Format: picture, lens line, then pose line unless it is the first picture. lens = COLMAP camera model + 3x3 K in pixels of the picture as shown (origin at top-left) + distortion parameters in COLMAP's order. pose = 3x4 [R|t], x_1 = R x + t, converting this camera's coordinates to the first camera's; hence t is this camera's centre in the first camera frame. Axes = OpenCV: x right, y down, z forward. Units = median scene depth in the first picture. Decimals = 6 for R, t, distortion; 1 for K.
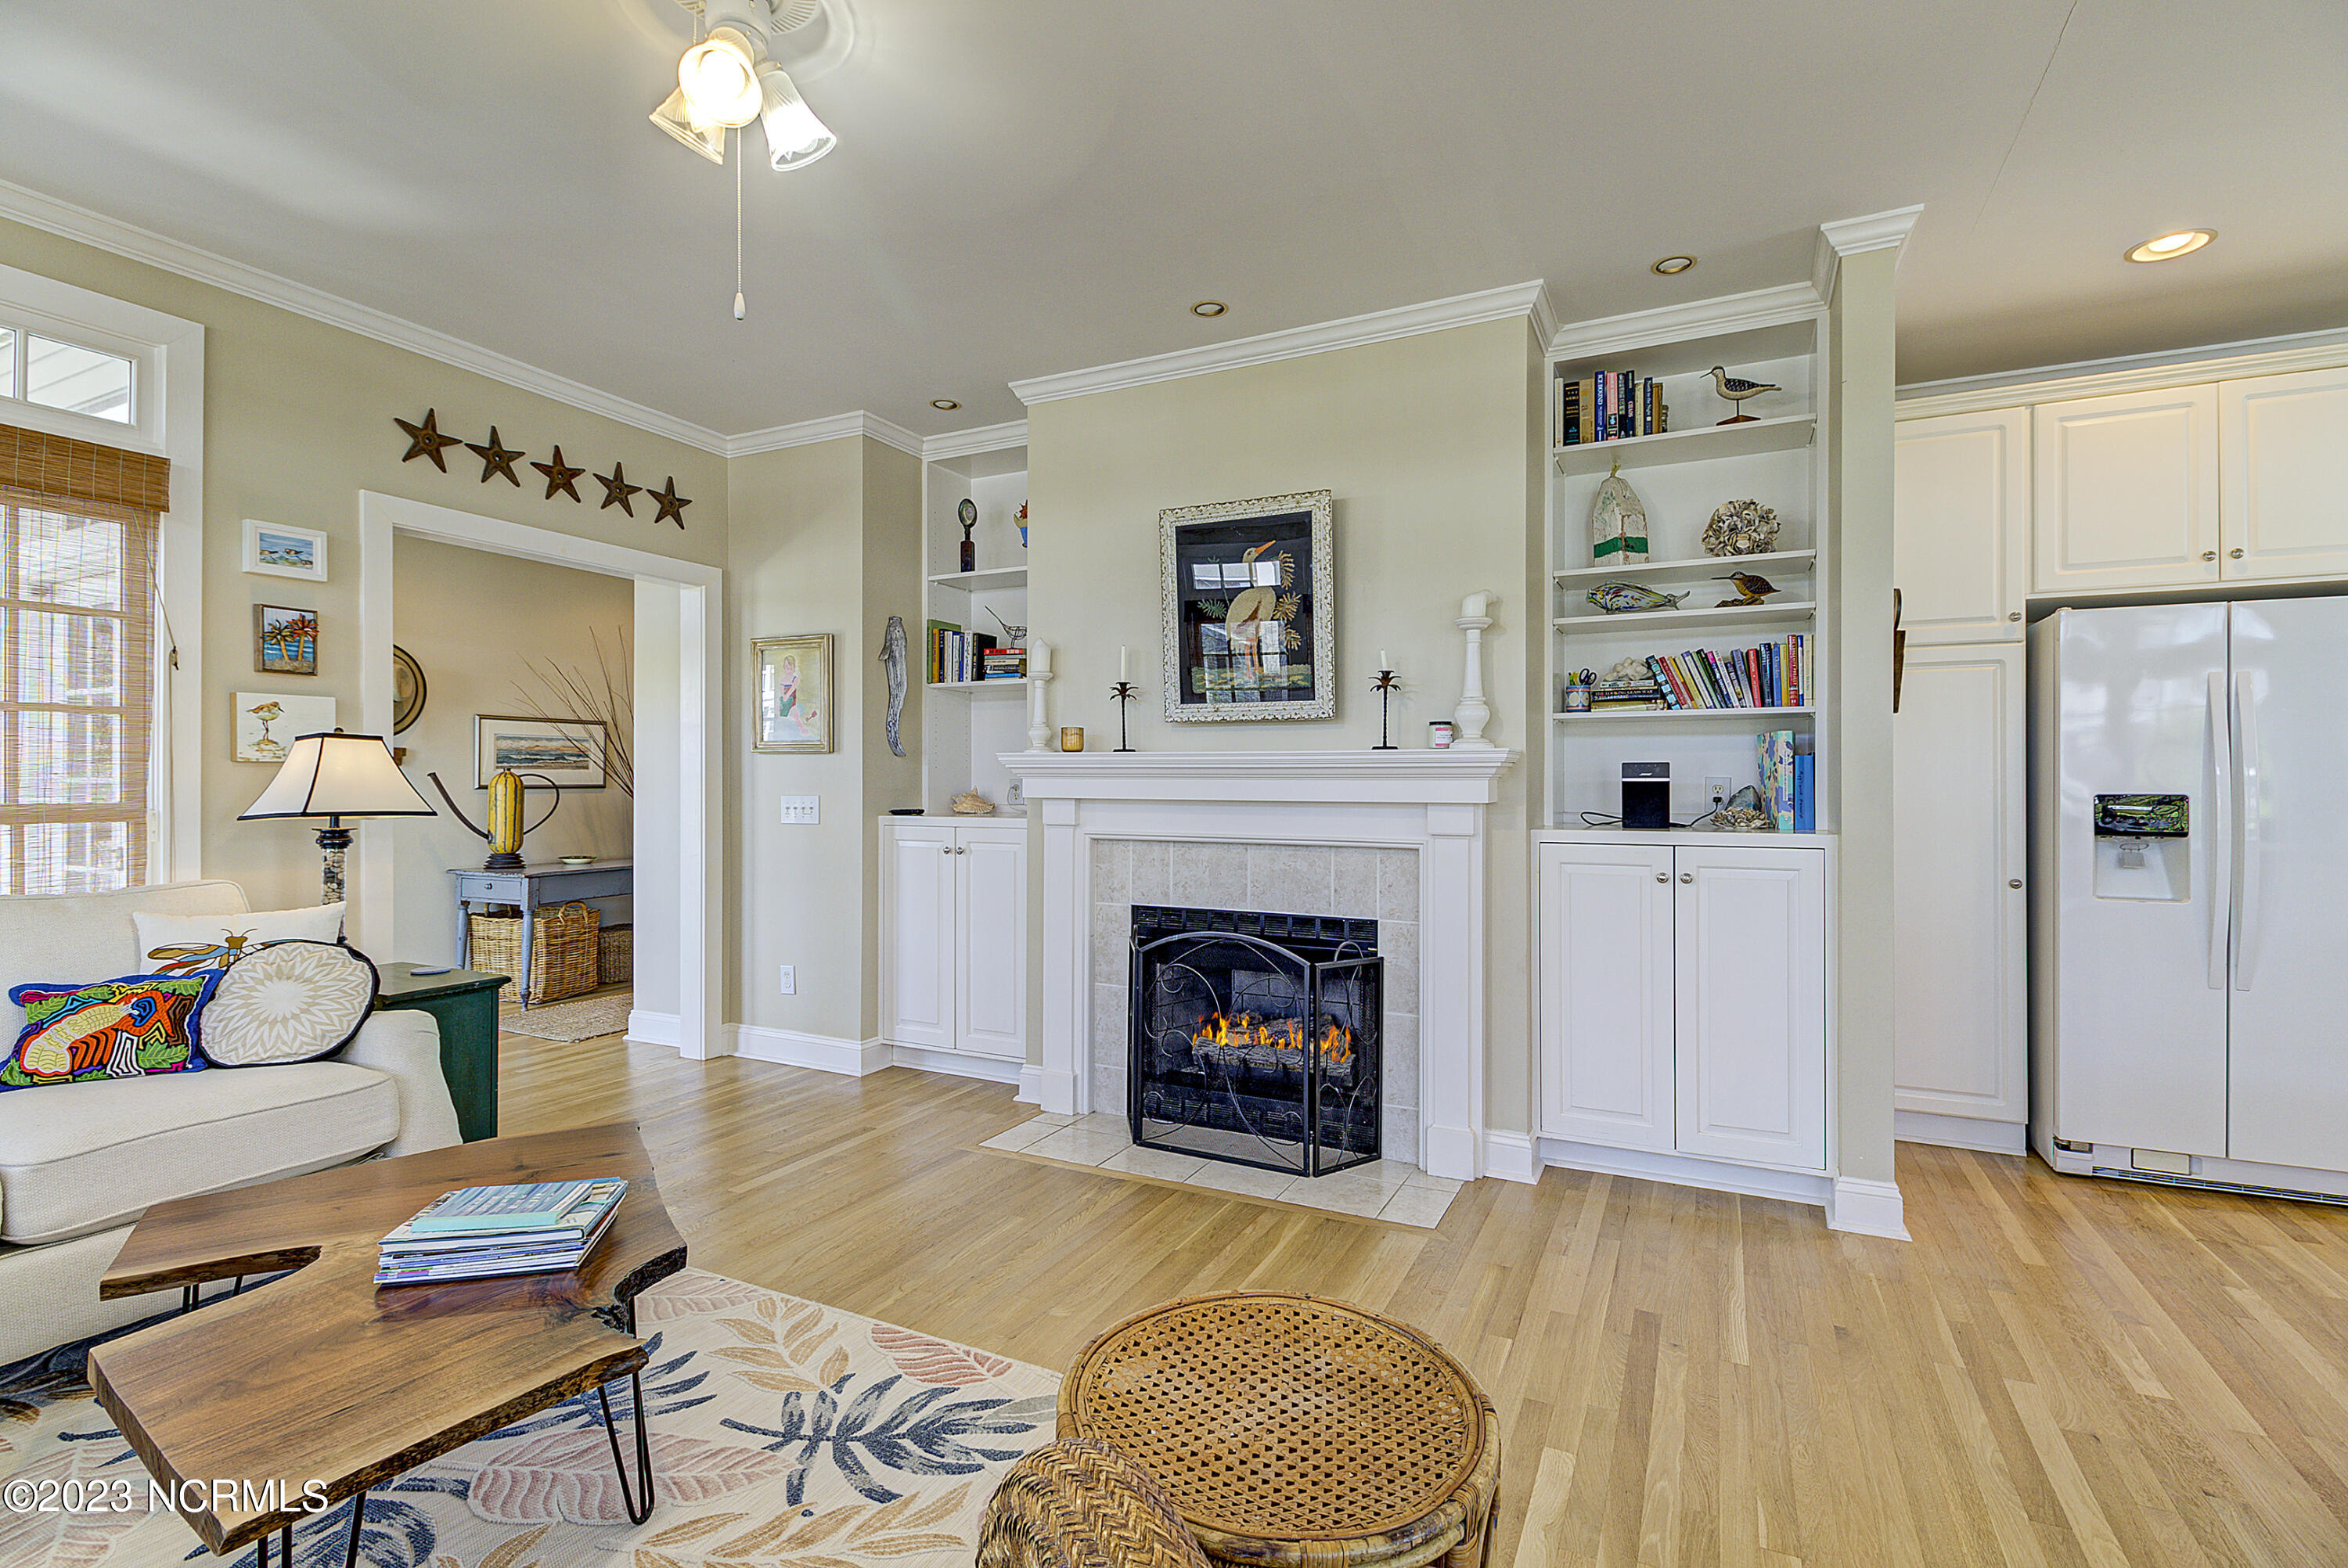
lens RADIAL K [[1084.2, 0, 1179.6], [0, 1084.2, 781.0], [0, 0, 1]] dist [0.008185, -0.007085]
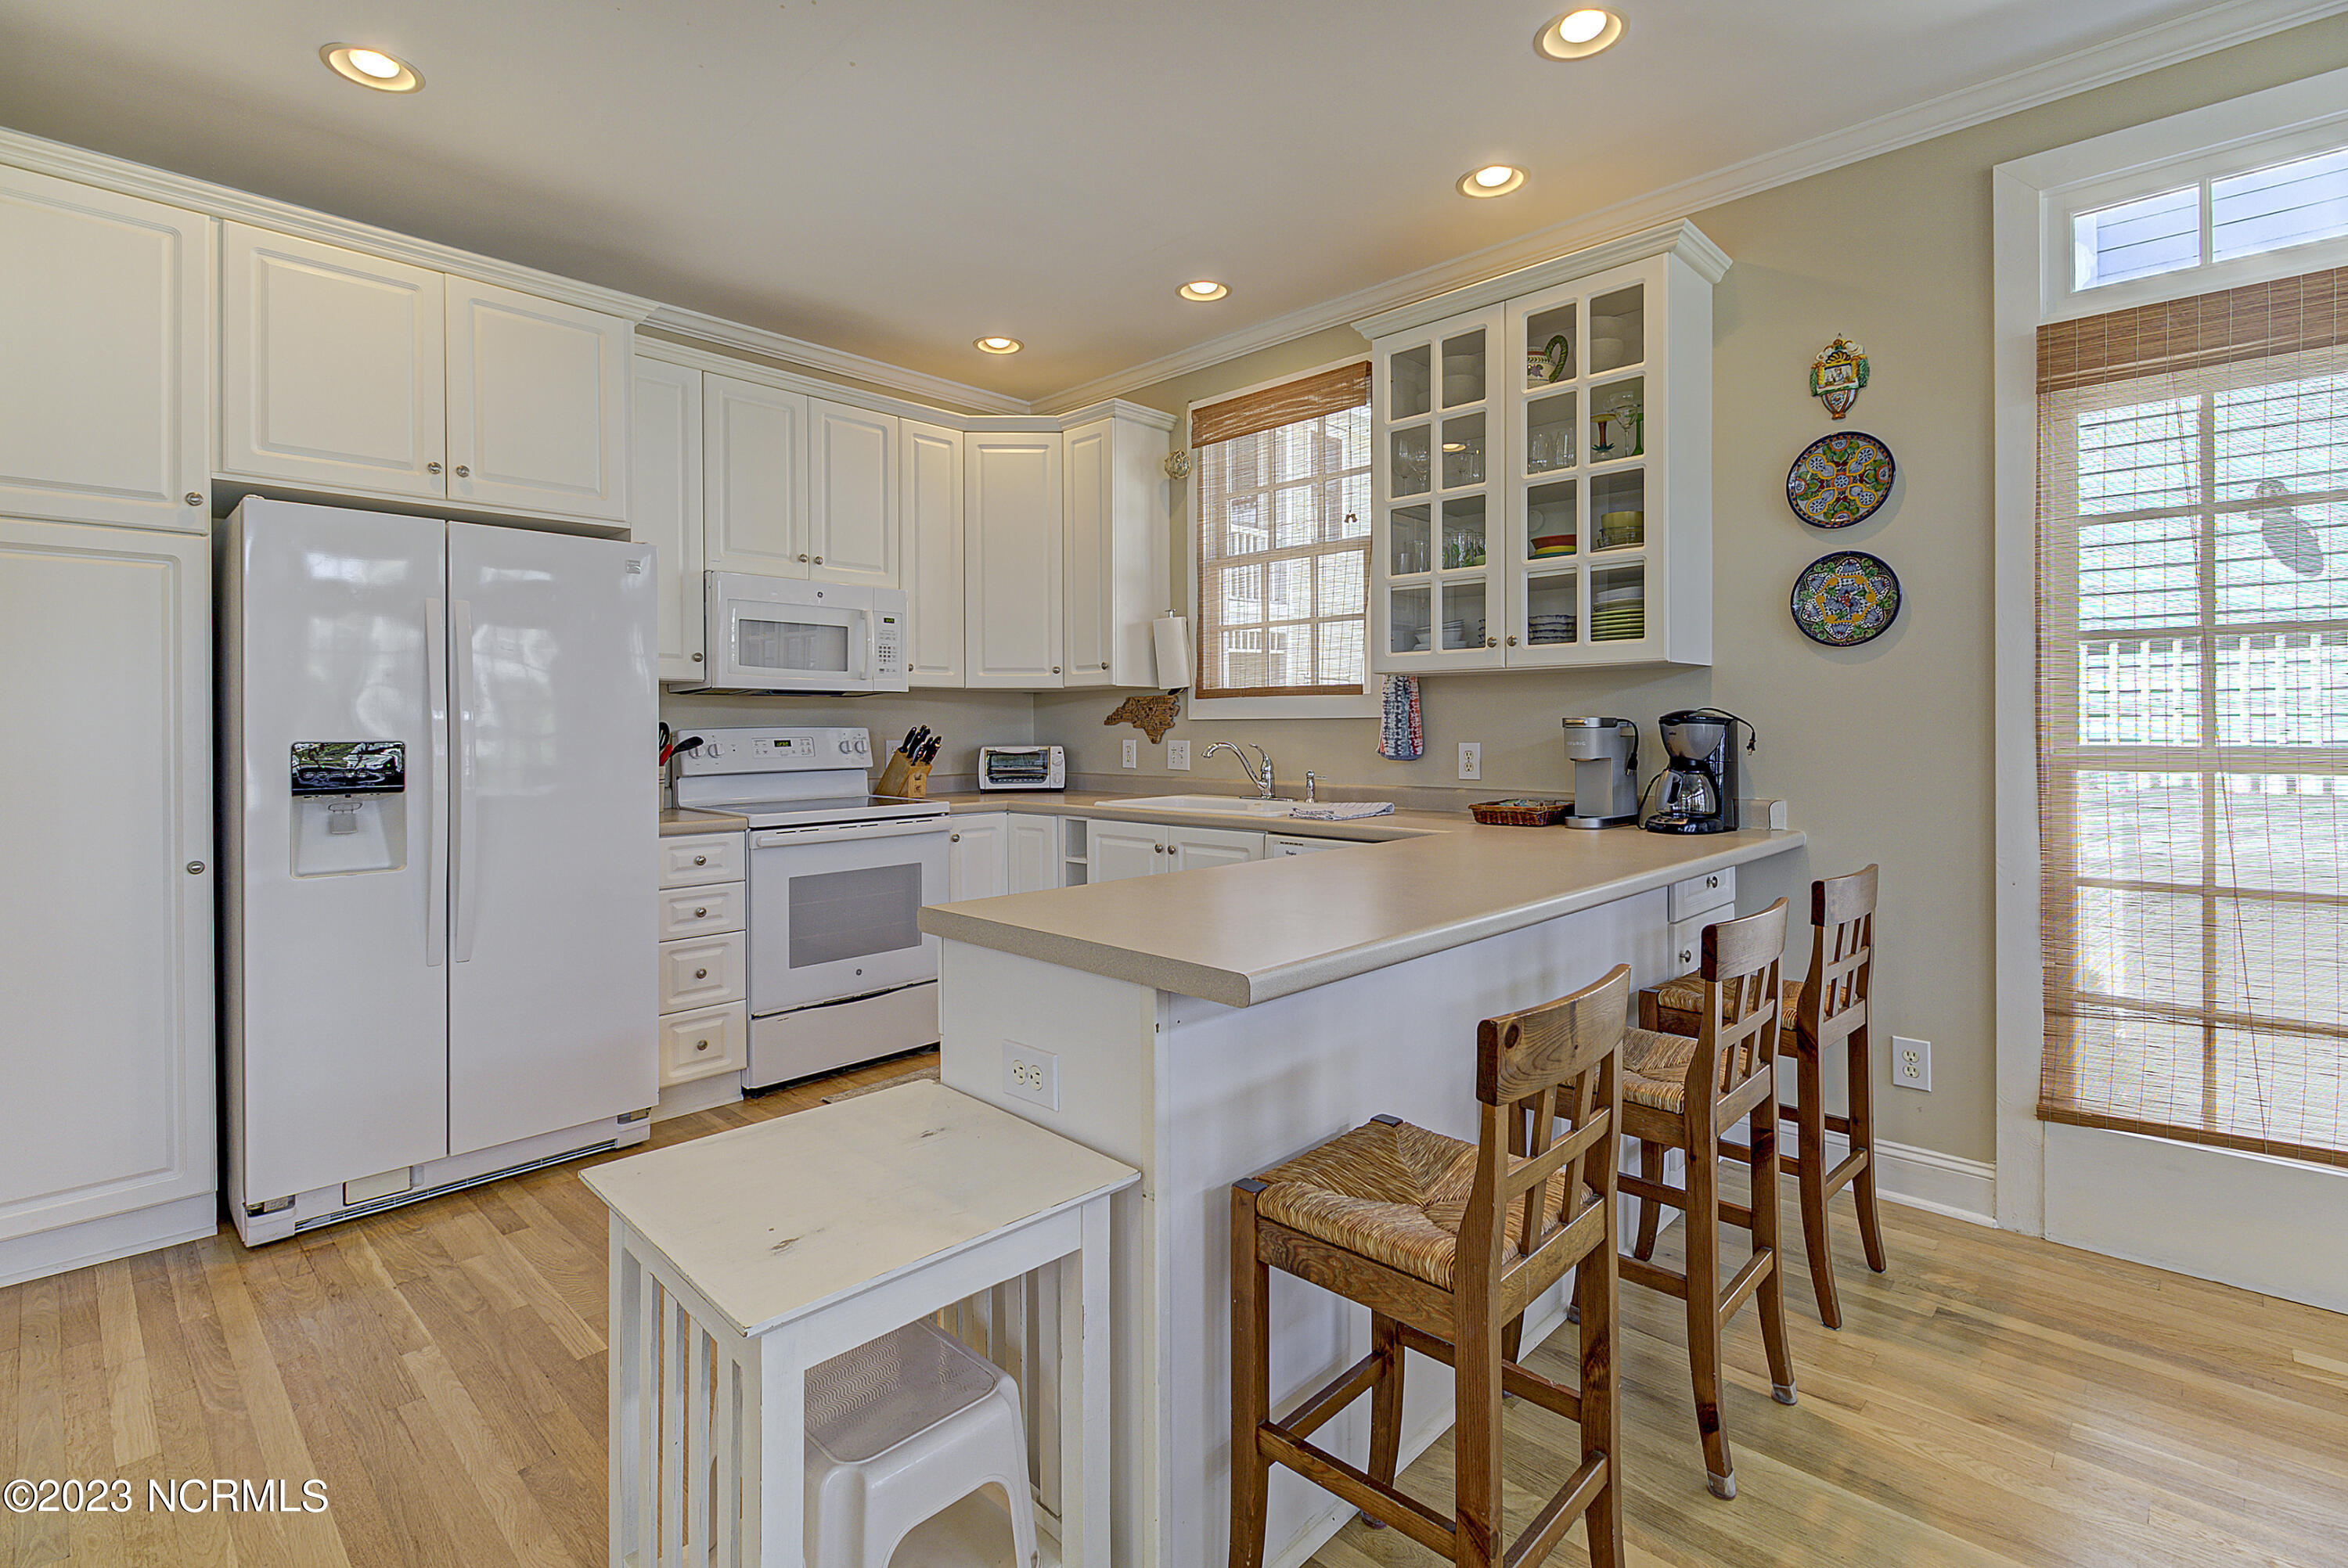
lens RADIAL K [[1084.2, 0, 1177.9], [0, 1084.2, 724.2], [0, 0, 1]] dist [0.008185, -0.007085]
pose [[0.301363, -0.001075, 0.953509, 0.297124], [0.002033, 0.999998, 0.000484, -0.000149], [-0.953507, 0.001792, 0.301365, 0.168066]]
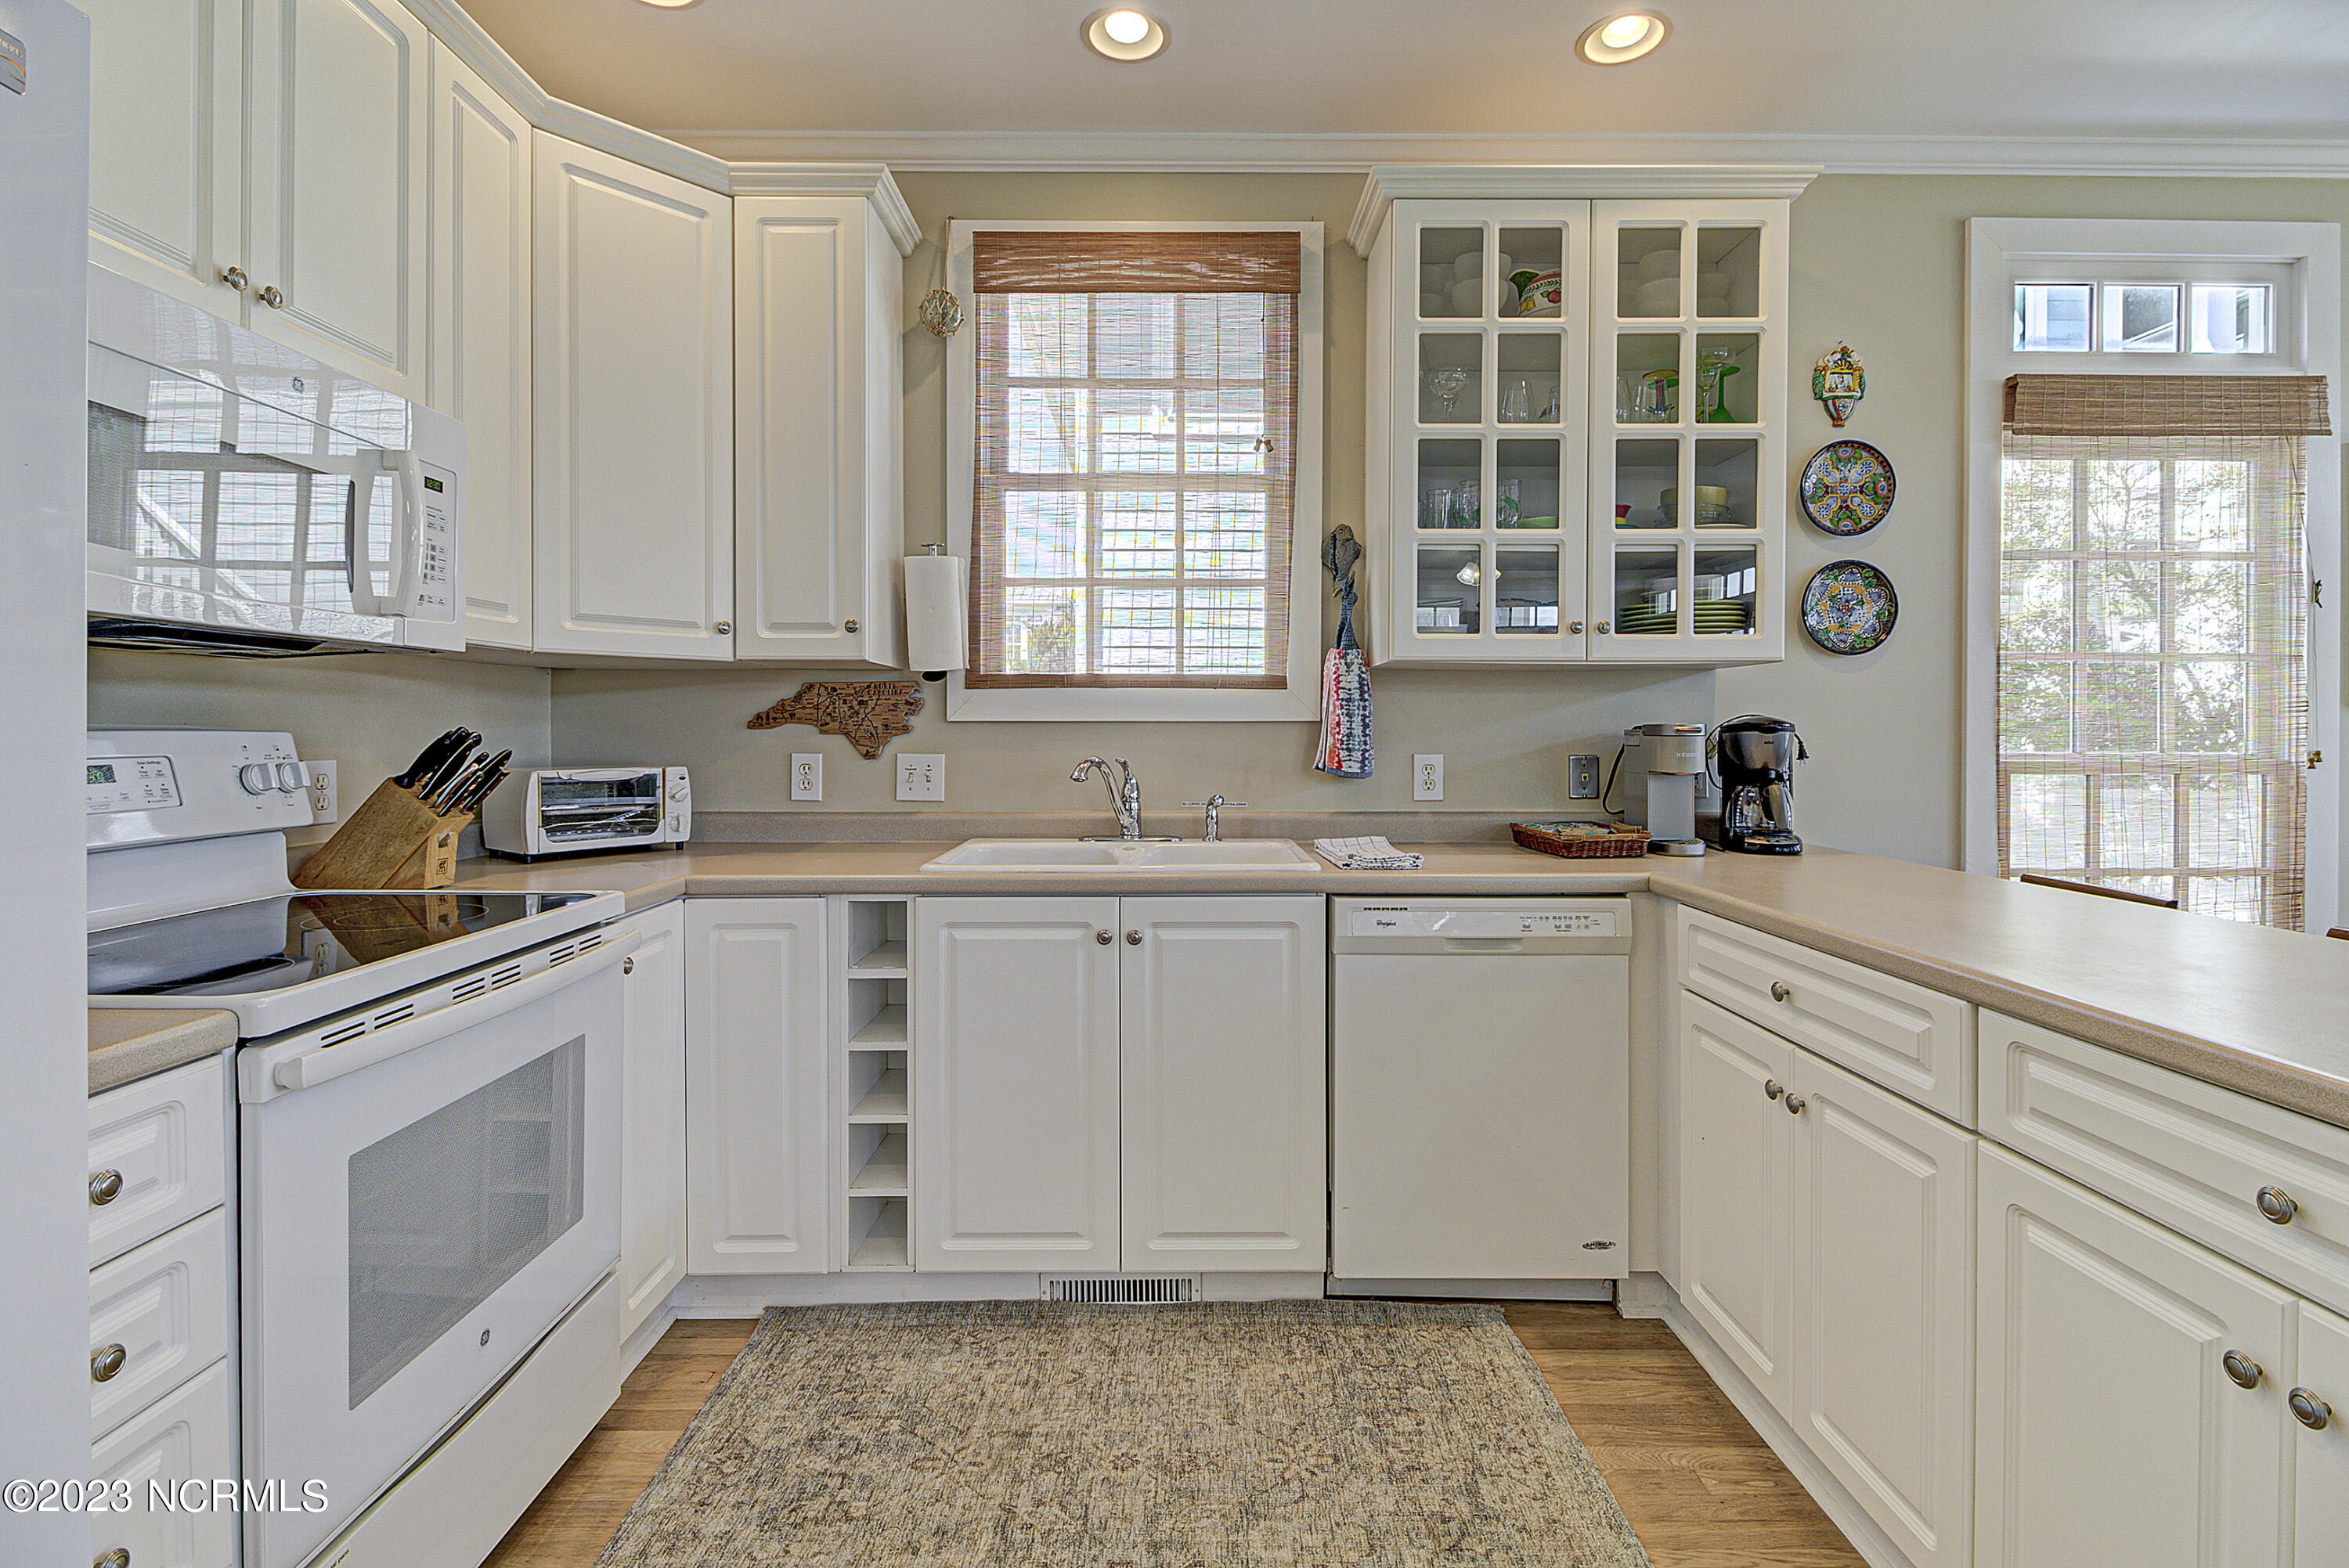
lens RADIAL K [[1084.7, 0, 1184.0], [0, 1084.7, 733.9], [0, 0, 1]] dist [0.008185, -0.007085]
pose [[-0.449982, -0.006201, 0.893016, 0.750927], [-0.003740, 0.999980, 0.005059, -0.000045], [-0.893030, -0.001064, -0.449997, 0.792540]]
